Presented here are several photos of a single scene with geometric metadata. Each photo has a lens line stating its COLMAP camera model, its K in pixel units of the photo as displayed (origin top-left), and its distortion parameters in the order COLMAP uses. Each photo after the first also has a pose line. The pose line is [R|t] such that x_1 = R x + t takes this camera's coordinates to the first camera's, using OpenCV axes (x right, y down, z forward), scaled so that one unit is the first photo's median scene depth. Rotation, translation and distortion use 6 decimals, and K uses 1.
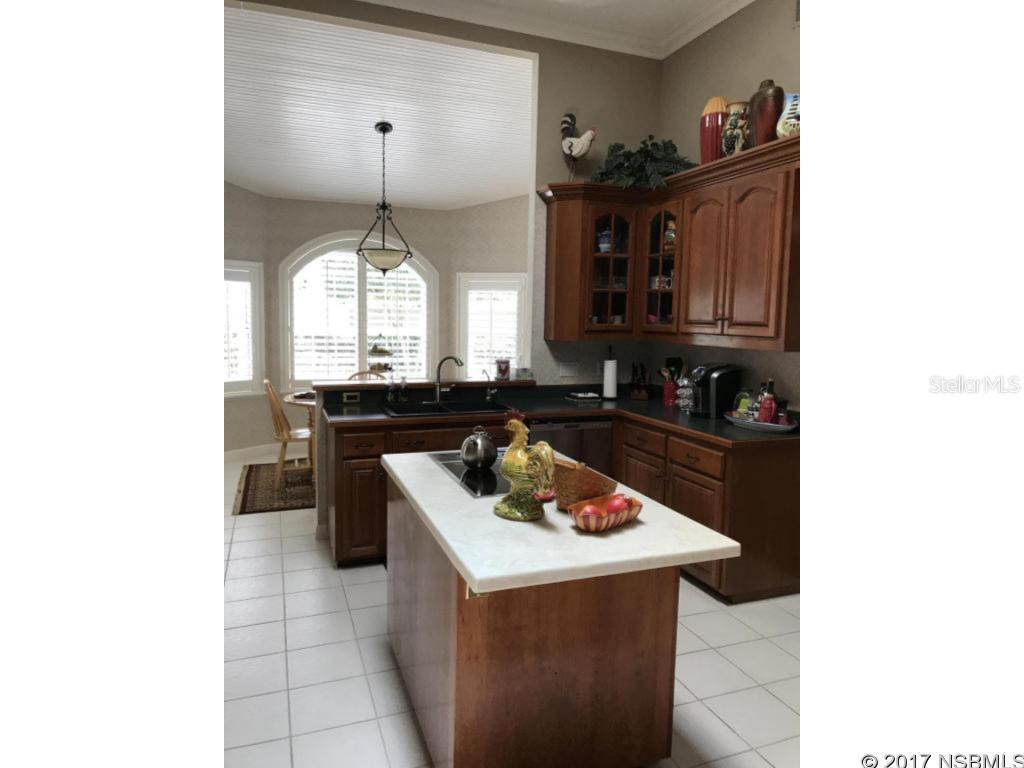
lens RADIAL K [[629.5, 0, 519.7], [0, 629.5, 379.8], [0, 0, 1]] dist [-0.000378, -0.001714]
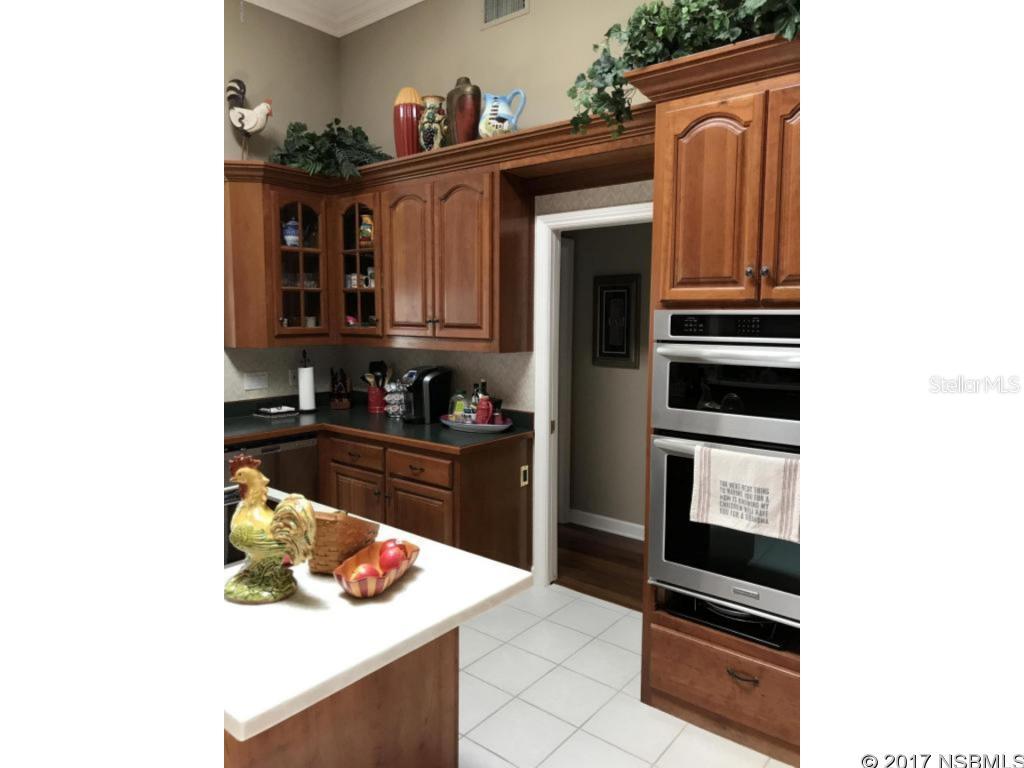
lens RADIAL K [[629.5, 0, 519.7], [0, 629.5, 379.8], [0, 0, 1]] dist [-0.000378, -0.001714]
pose [[0.863938, -0.065975, 0.499257, -0.047641], [0.062839, 0.997756, 0.023110, -0.019256], [-0.499662, 0.011408, 0.866146, 0.097720]]
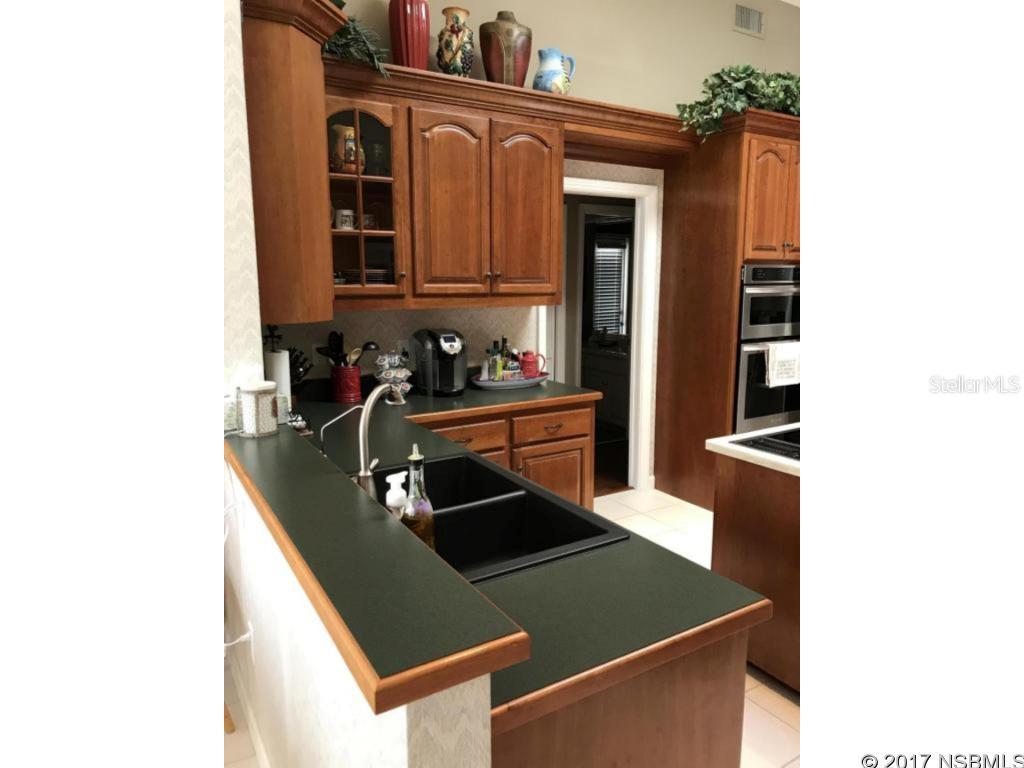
lens RADIAL K [[629.5, 0, 519.7], [0, 629.5, 379.8], [0, 0, 1]] dist [-0.000378, -0.001714]
pose [[-0.166784, -0.183181, 0.968828, -0.540210], [0.101063, 0.974240, 0.201602, -0.122649], [-0.980800, 0.131537, -0.143975, 1.060847]]
